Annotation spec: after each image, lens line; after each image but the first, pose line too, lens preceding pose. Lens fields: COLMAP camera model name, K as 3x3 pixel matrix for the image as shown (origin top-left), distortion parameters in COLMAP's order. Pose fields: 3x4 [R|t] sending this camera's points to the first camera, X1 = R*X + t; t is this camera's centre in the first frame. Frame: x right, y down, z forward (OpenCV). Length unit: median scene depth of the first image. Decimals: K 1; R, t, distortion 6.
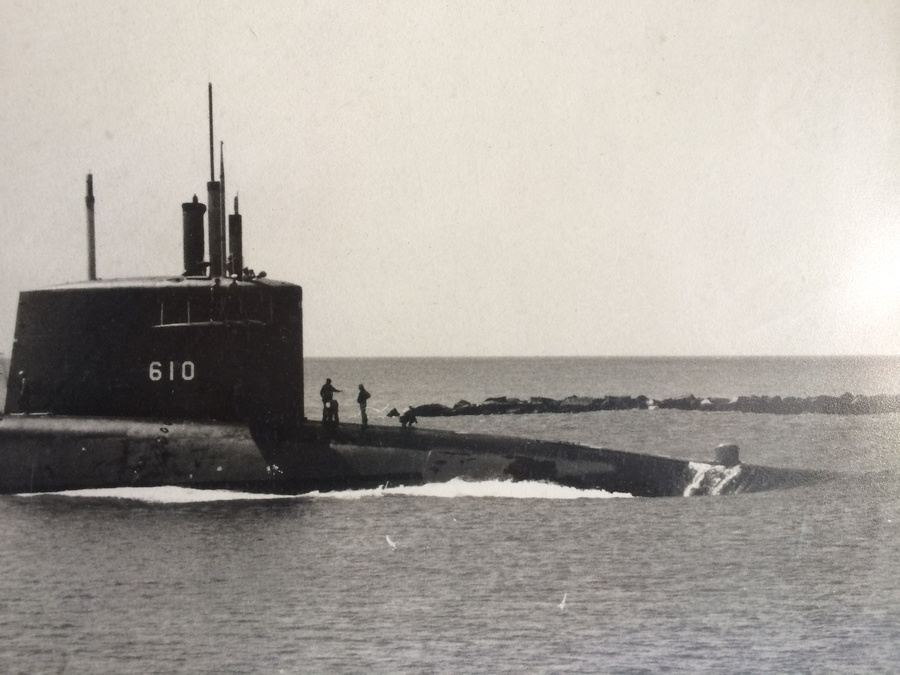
lens RADIAL K [[780.8, 0, 424.2], [0, 780.8, 323.6], [0, 0, 1]] dist [0.062267, -0.117319]
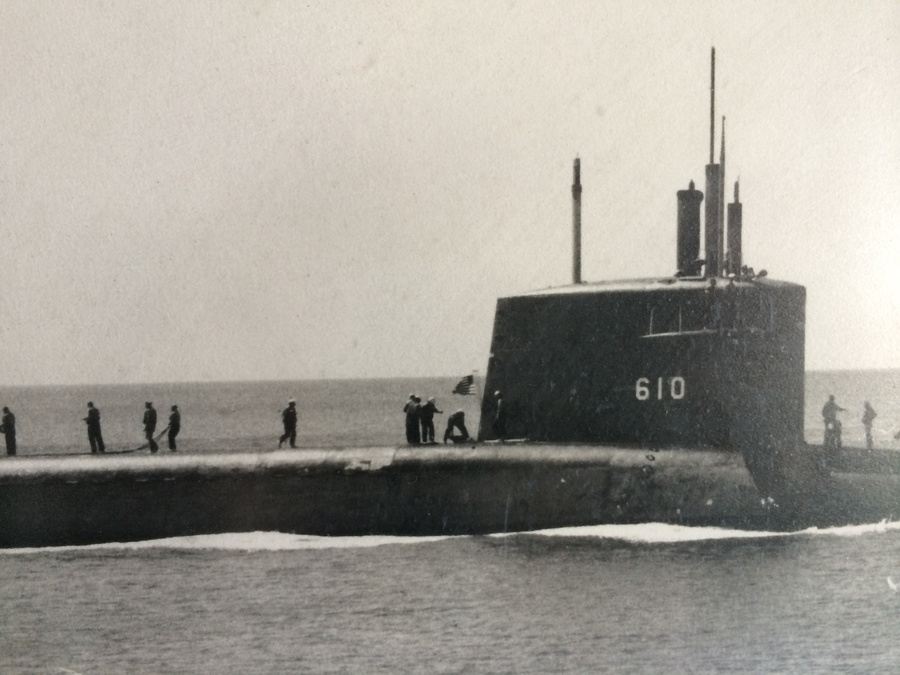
lens RADIAL K [[780.8, 0, 447.6], [0, 780.8, 341.5], [0, 0, 1]] dist [0.062267, -0.117319]
pose [[0.999847, -0.014368, -0.009973, -0.535900], [0.014486, 0.999825, 0.011798, -0.004149], [0.009801, -0.011940, 0.999881, 0.144141]]
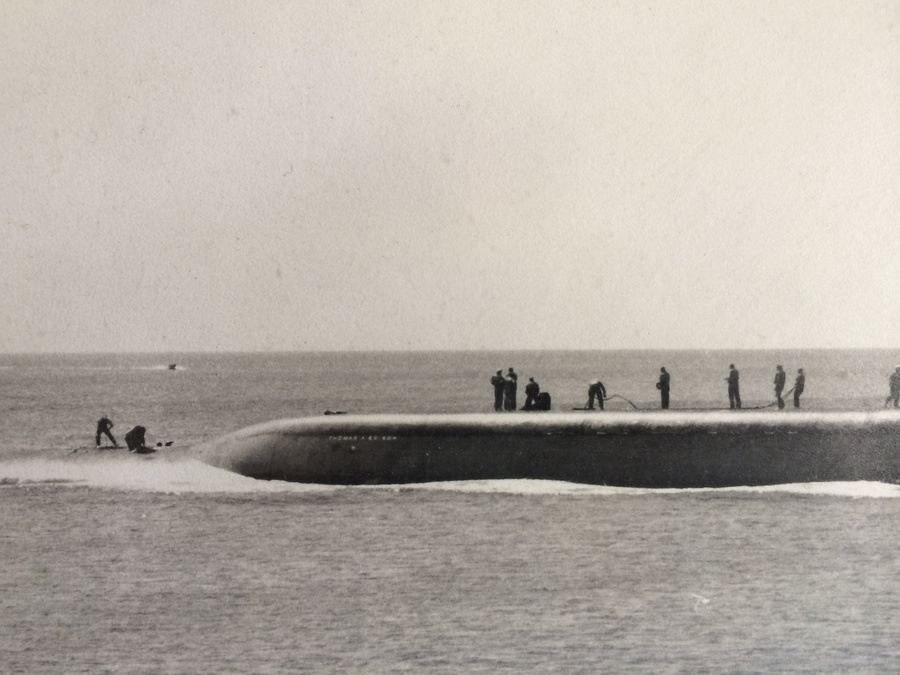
lens RADIAL K [[780.8, 0, 457.1], [0, 780.8, 337.2], [0, 0, 1]] dist [0.062267, -0.117319]
pose [[0.997516, -0.002660, -0.070387, -1.143811], [0.003916, 0.999835, 0.017721, 0.011392], [0.070328, -0.017953, 0.997362, -0.001961]]
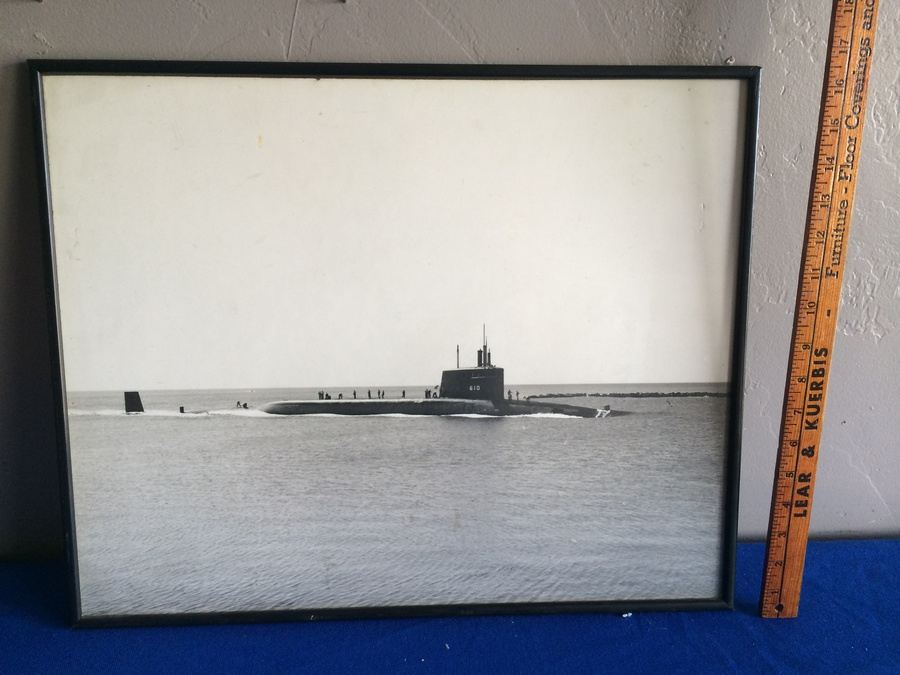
lens RADIAL K [[780.8, 0, 451.3], [0, 780.8, 343.7], [0, 0, 1]] dist [0.062267, -0.117319]
pose [[0.998319, -0.000413, -0.057962, -0.195774], [0.005215, 0.996559, 0.082719, -0.543195], [0.057728, -0.082882, 0.994886, -3.300380]]
